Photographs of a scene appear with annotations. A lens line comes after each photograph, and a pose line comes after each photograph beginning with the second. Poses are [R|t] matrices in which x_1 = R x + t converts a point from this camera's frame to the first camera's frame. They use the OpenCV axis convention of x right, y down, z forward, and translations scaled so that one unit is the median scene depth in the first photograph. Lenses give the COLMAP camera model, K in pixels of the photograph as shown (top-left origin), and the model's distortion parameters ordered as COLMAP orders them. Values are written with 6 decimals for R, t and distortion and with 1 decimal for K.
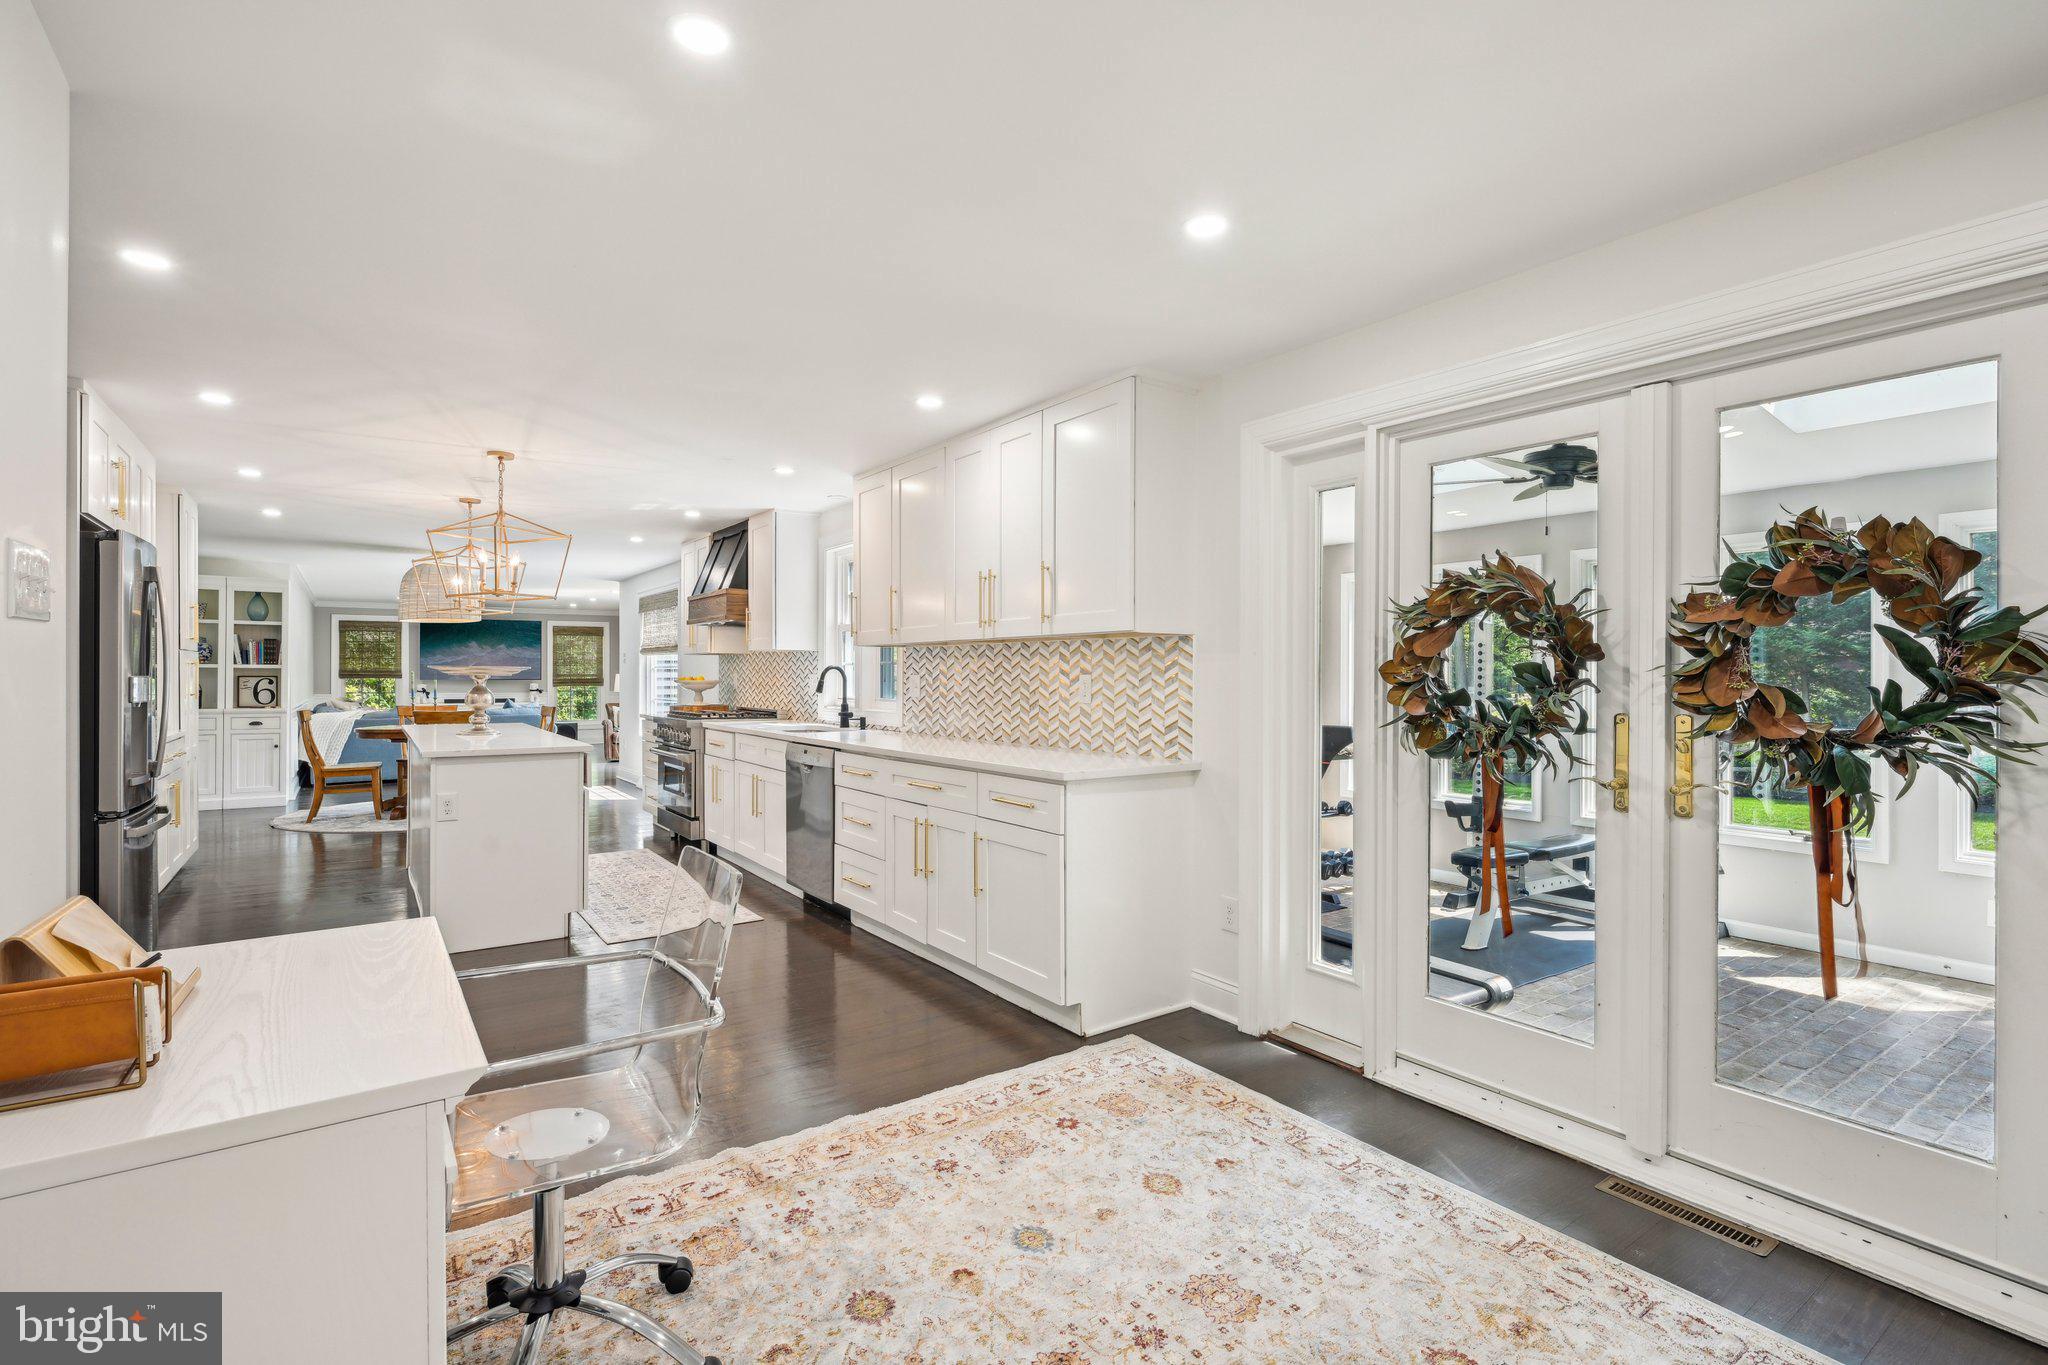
lens RADIAL K [[906.4, 0, 1024.0], [0, 906.4, 682.5], [0, 0, 1]] dist [0.000050, 0.000031]
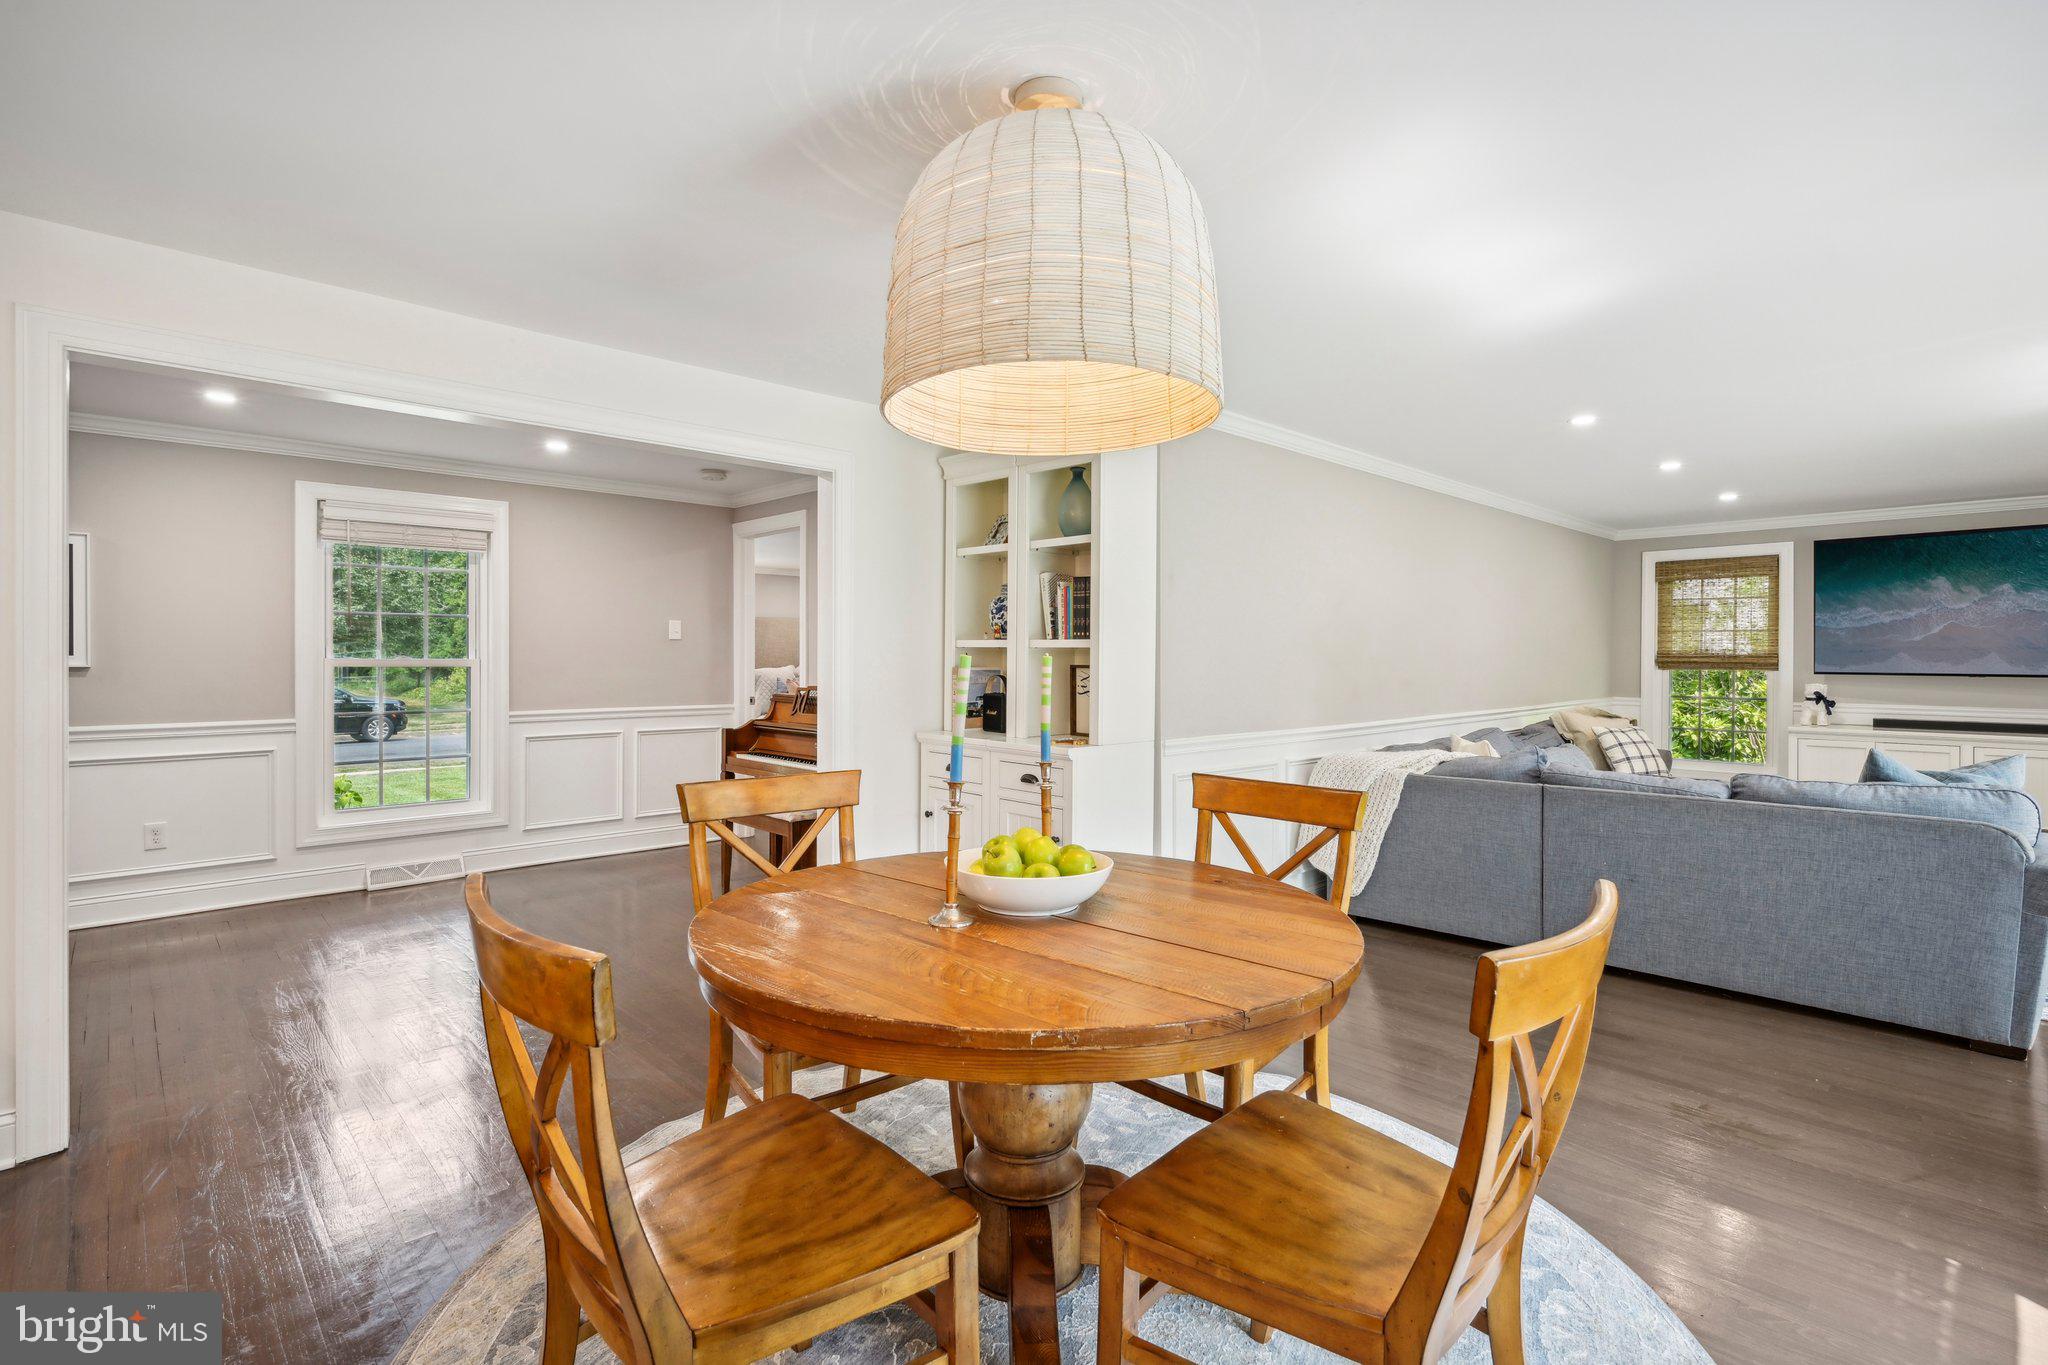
lens RADIAL K [[906.4, 0, 1024.0], [0, 906.4, 682.5], [0, 0, 1]] dist [0.000050, 0.000031]
pose [[0.095406, 0.015908, -0.995311, -0.413282], [-0.004137, 0.999870, 0.015584, -0.005968], [0.995430, 0.002631, 0.095459, 0.924038]]
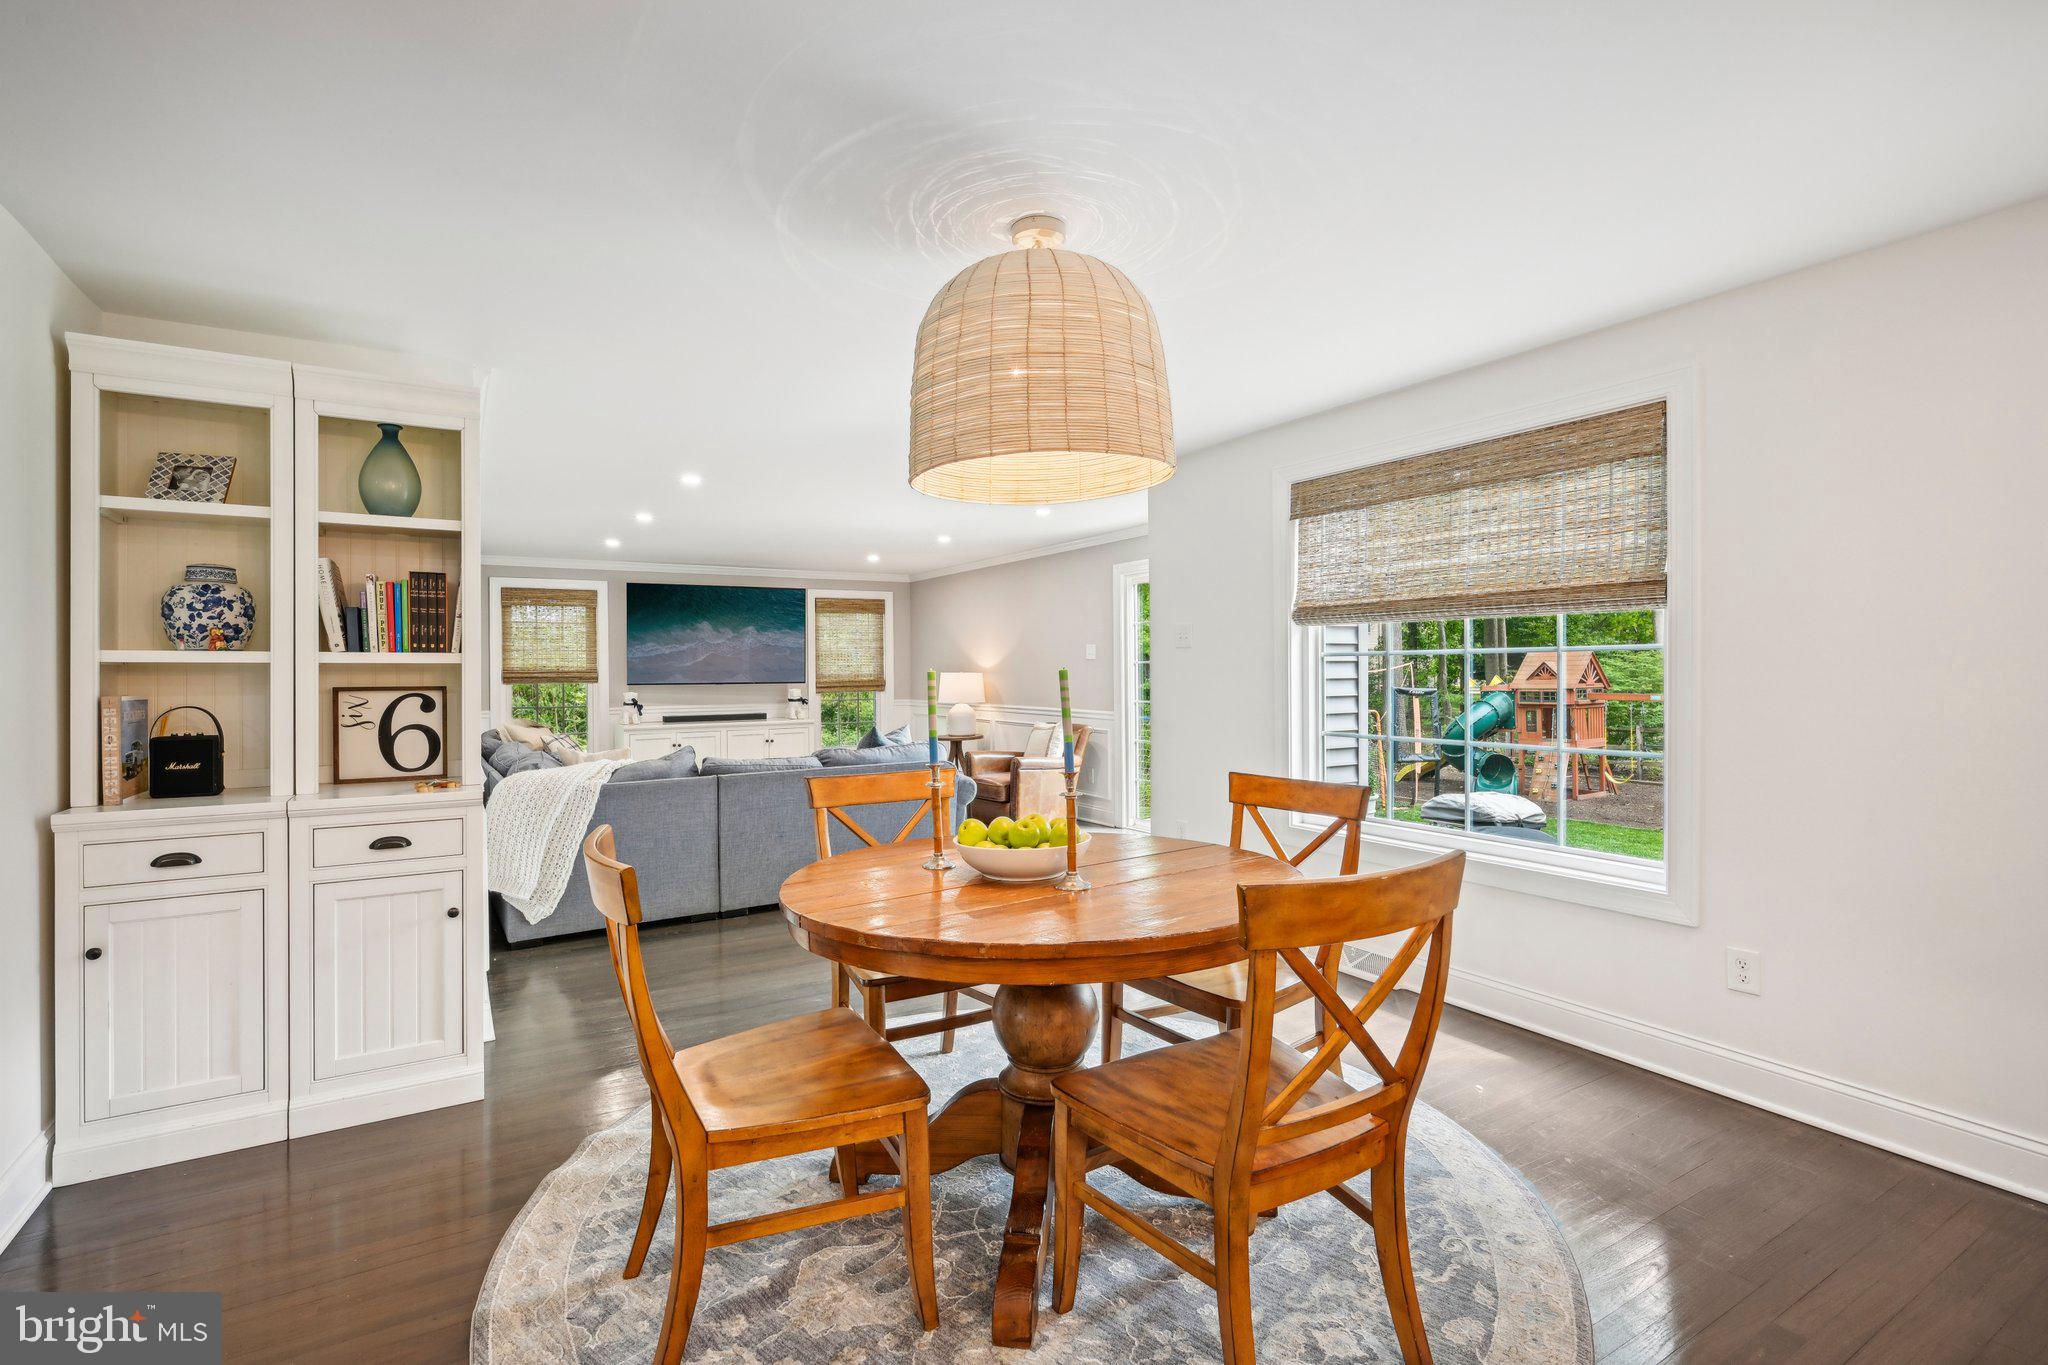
lens RADIAL K [[907.6, 0, 1024.0], [0, 907.6, 682.5], [0, 0, 1]] dist [0.016753, -0.000006]
pose [[0.997285, -0.007243, -0.073282, -0.588088], [0.007642, 0.999957, 0.005172, -0.009078], [0.073242, -0.005718, 0.997298, 0.680800]]
